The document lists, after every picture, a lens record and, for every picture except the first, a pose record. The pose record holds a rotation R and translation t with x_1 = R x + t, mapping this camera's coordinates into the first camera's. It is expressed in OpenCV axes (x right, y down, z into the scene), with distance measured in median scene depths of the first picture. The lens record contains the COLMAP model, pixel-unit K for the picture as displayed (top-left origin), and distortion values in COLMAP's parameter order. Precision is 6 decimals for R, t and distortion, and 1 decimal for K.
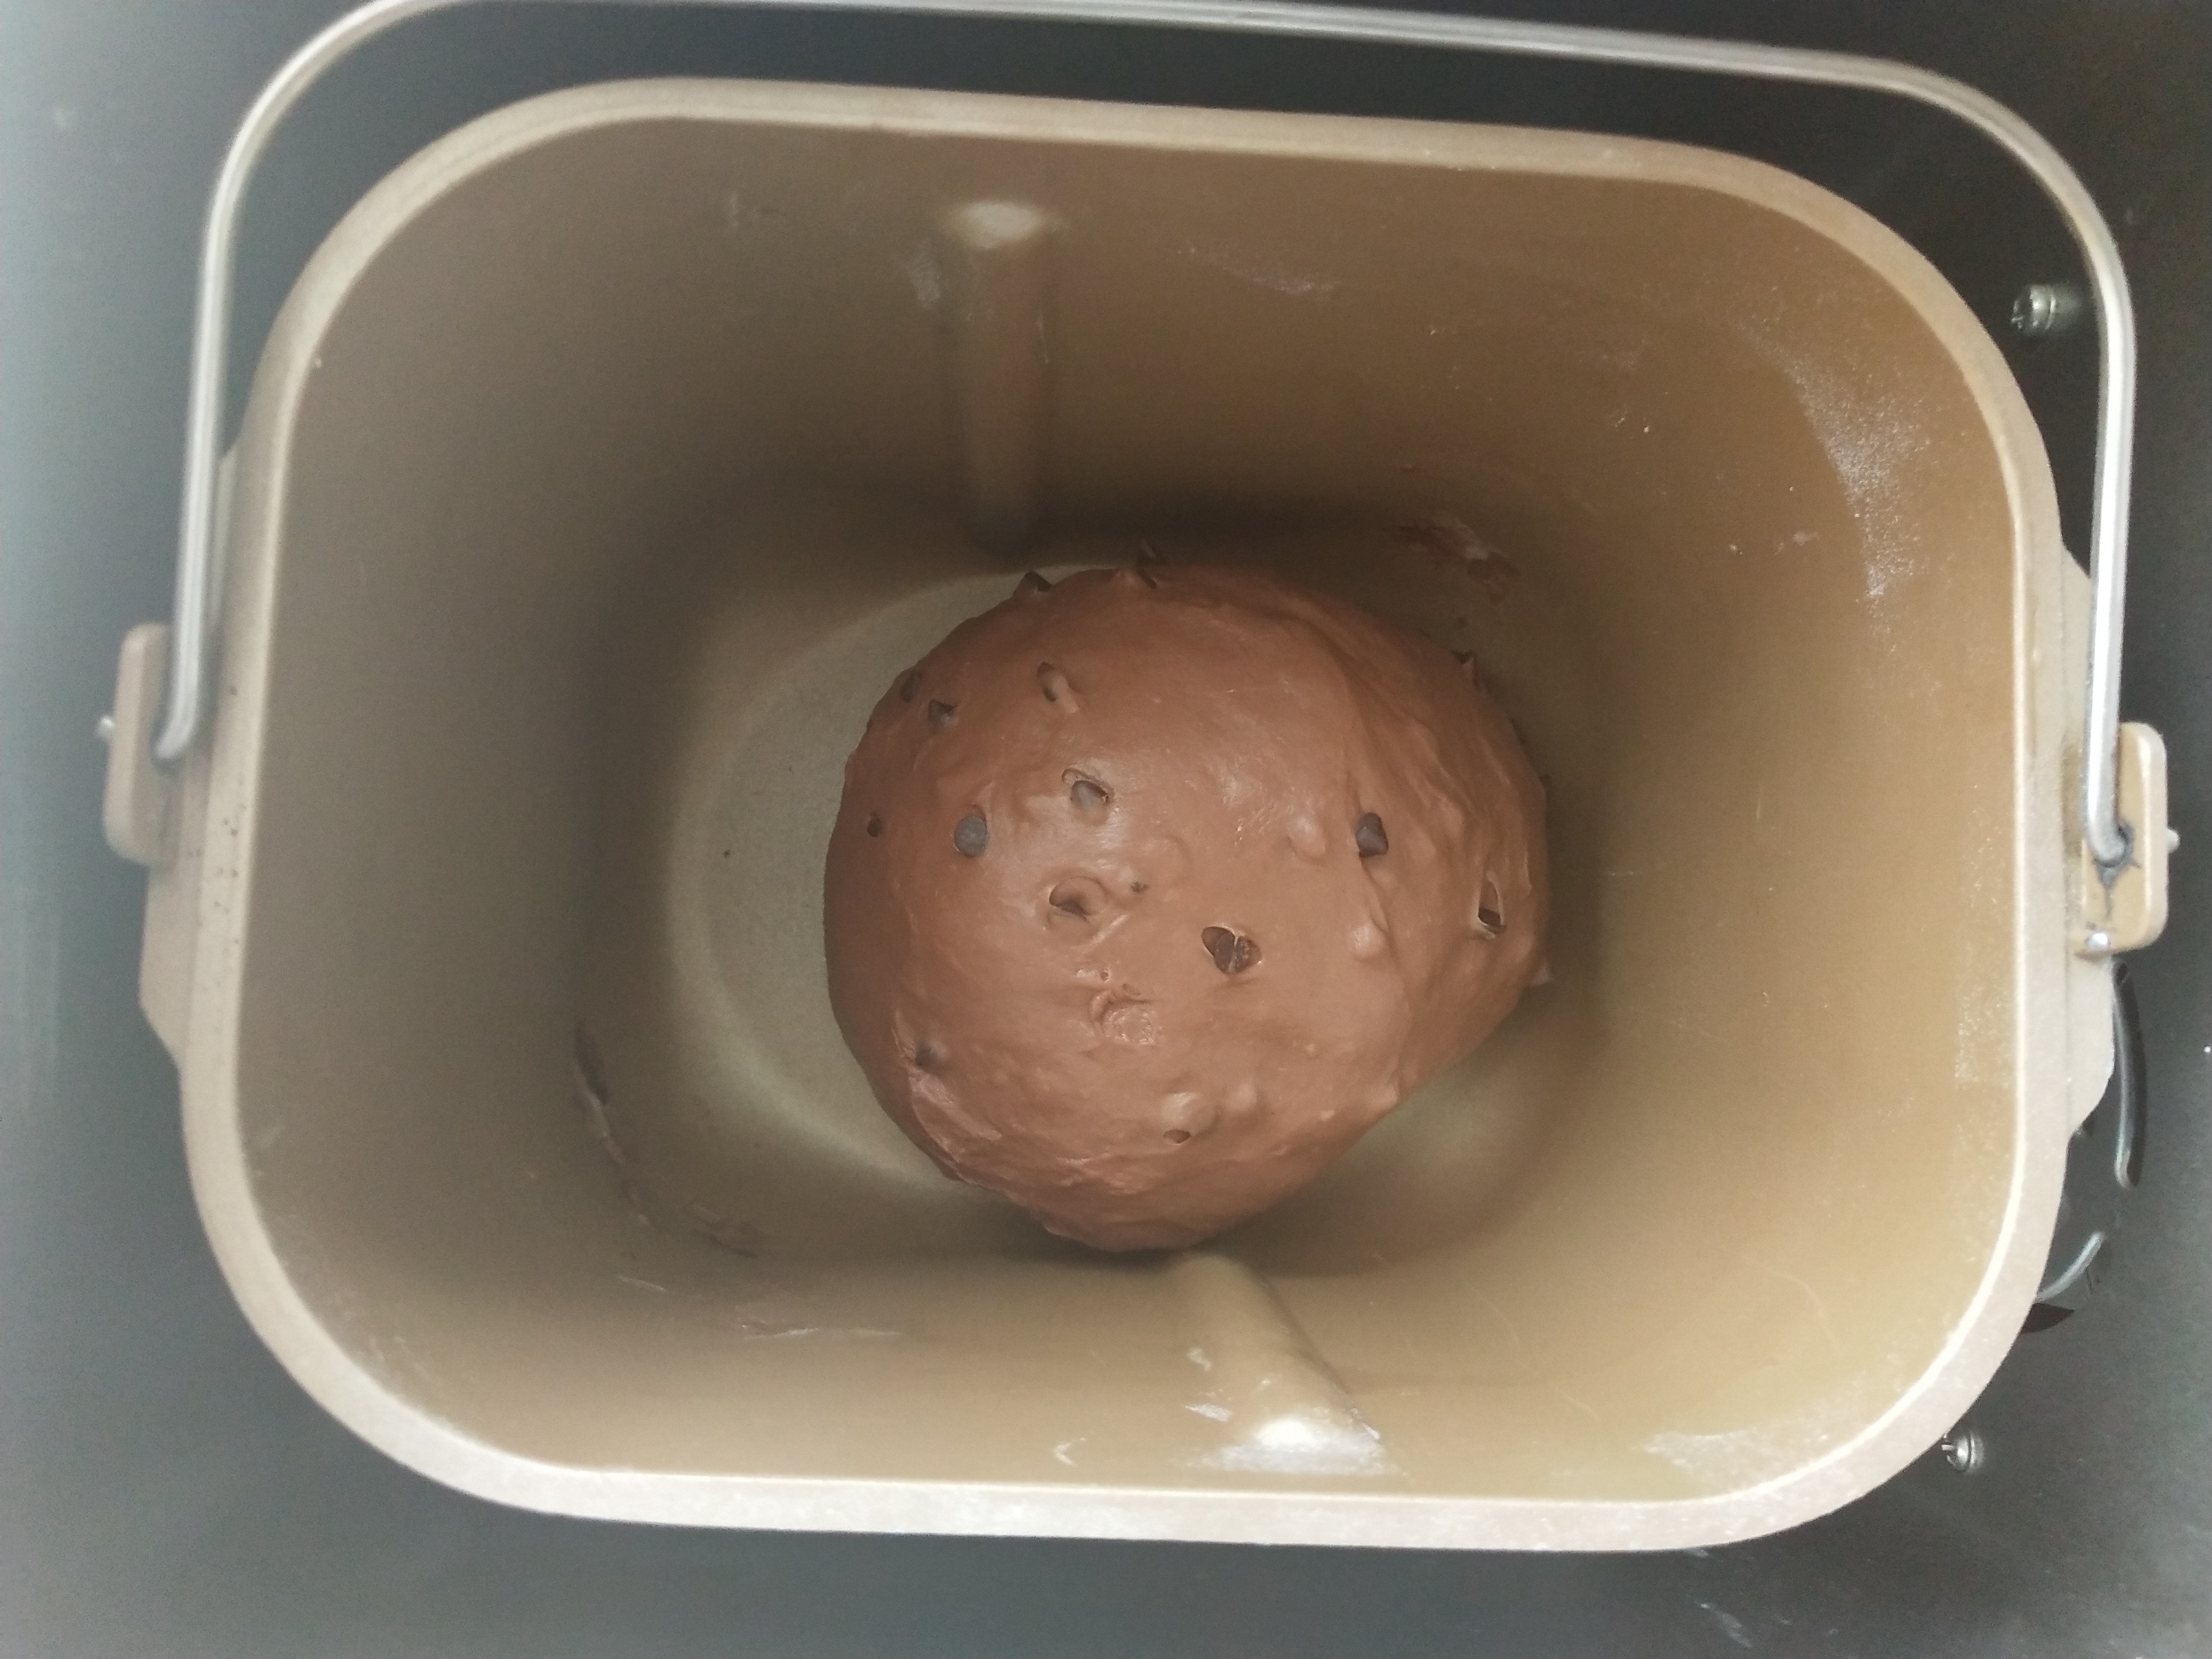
lens RADIAL K [[1832.0, 0, 1069.4], [0, 1832.0, 833.3], [0, 0, 1]] dist [-0.005464, 0.060511]
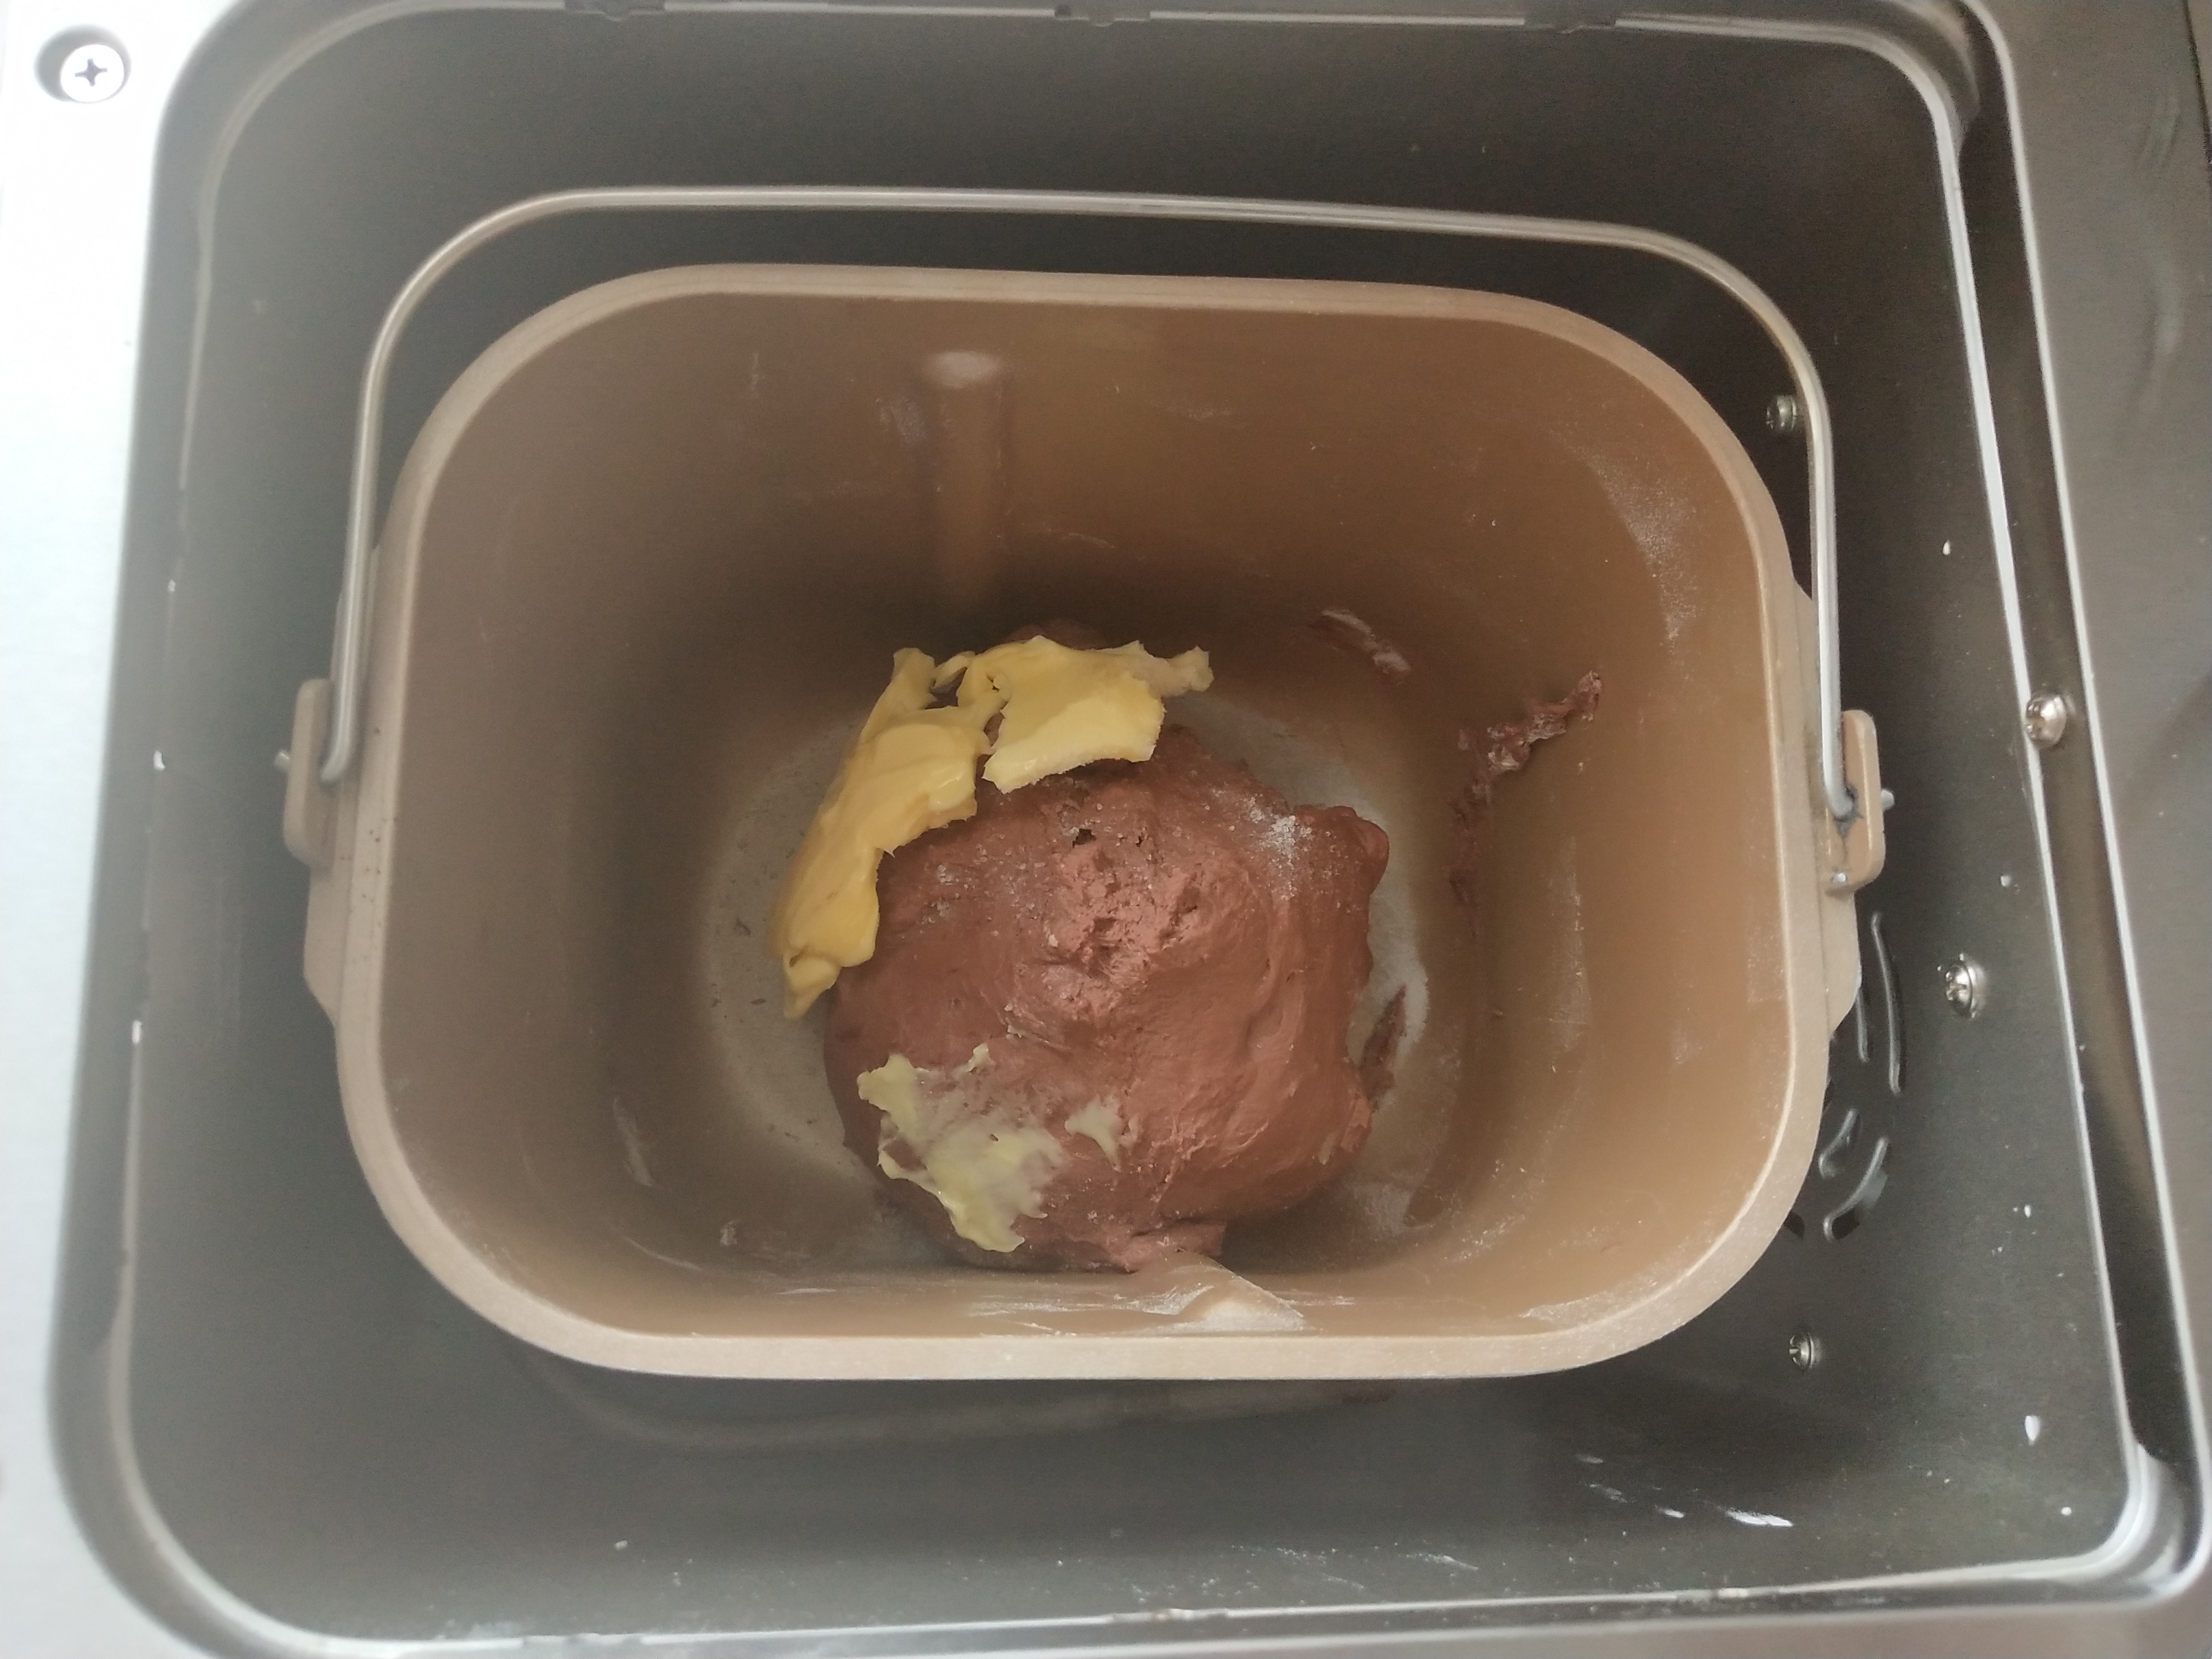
lens RADIAL K [[1832.0, 0, 1069.4], [0, 1832.0, 833.3], [0, 0, 1]] dist [-0.005464, 0.060511]
pose [[0.999362, -0.033249, 0.013027, 0.008400], [0.034452, 0.993694, -0.106704, 0.144613], [-0.009397, 0.107085, 0.994205, -0.266243]]
